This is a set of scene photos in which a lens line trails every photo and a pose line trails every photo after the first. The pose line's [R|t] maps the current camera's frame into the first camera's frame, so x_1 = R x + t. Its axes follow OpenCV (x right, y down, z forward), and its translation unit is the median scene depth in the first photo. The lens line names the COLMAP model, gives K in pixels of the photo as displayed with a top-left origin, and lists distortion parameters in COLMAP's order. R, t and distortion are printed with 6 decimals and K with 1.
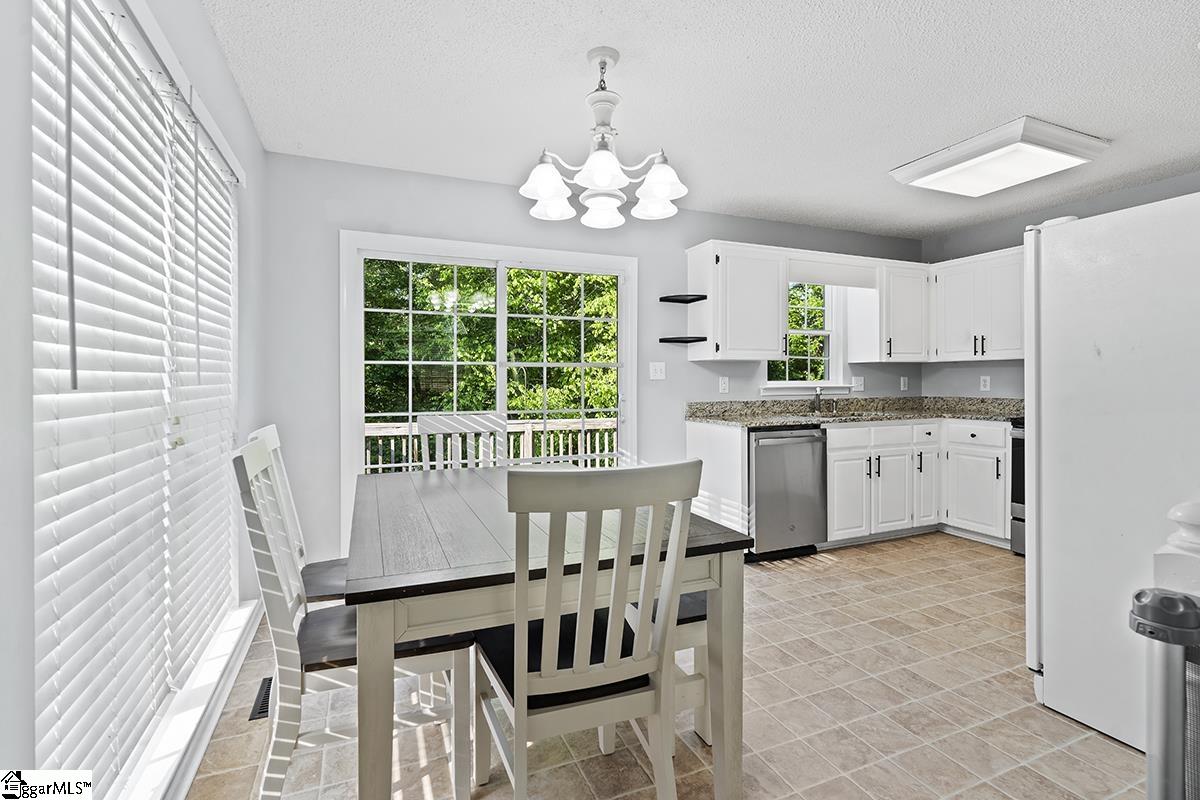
lens RADIAL K [[551.7, 0, 597.5], [0, 551.7, 388.5], [0, 0, 1]] dist [-0.007621, 0.002372]
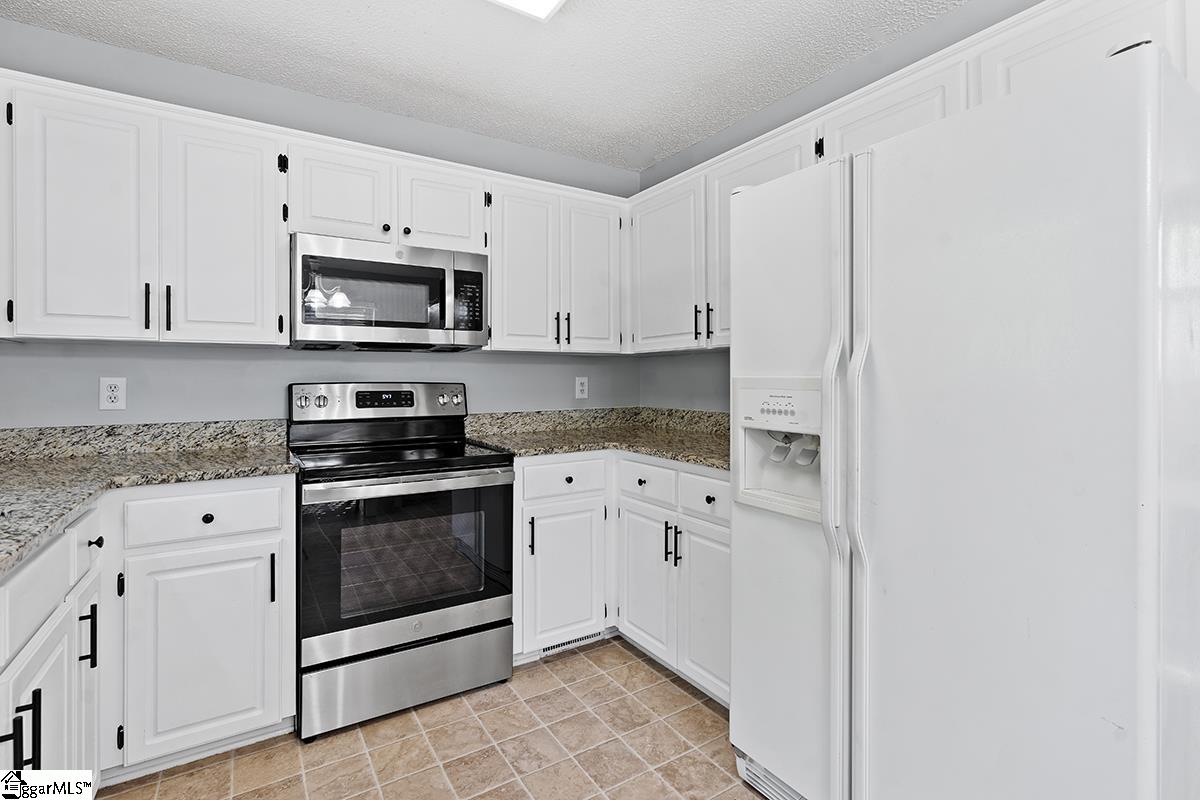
lens RADIAL K [[551.7, 0, 592.7], [0, 551.7, 378.2], [0, 0, 1]] dist [-0.007621, 0.002372]
pose [[-0.162212, 0.007968, 0.986724, 0.206105], [0.013191, 0.999896, -0.005906, -0.014542], [-0.986668, 0.012058, -0.162300, 0.731397]]
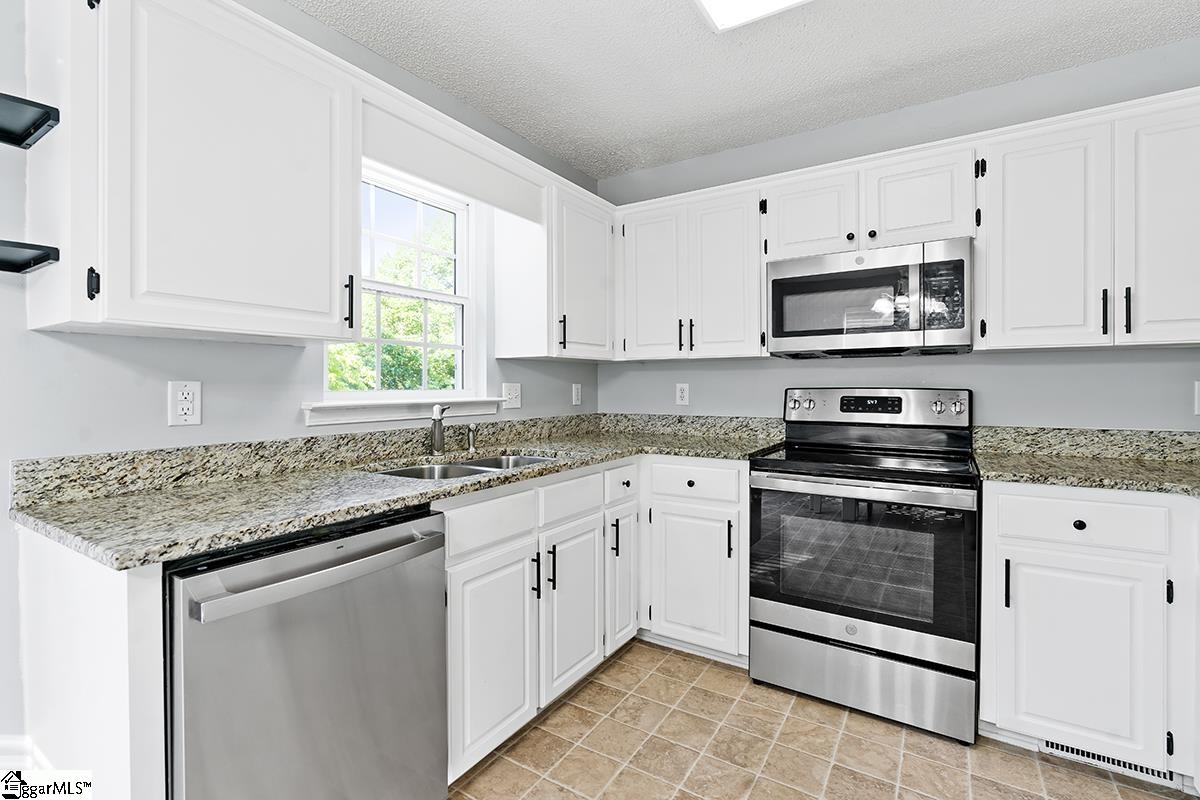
lens RADIAL K [[551.7, 0, 592.5], [0, 551.7, 388.3], [0, 0, 1]] dist [-0.007621, 0.002372]
pose [[0.825541, 0.001517, 0.564341, 0.244812], [0.002768, 0.999973, -0.006738, -0.012728], [-0.564336, 0.007125, 0.825515, 0.535796]]
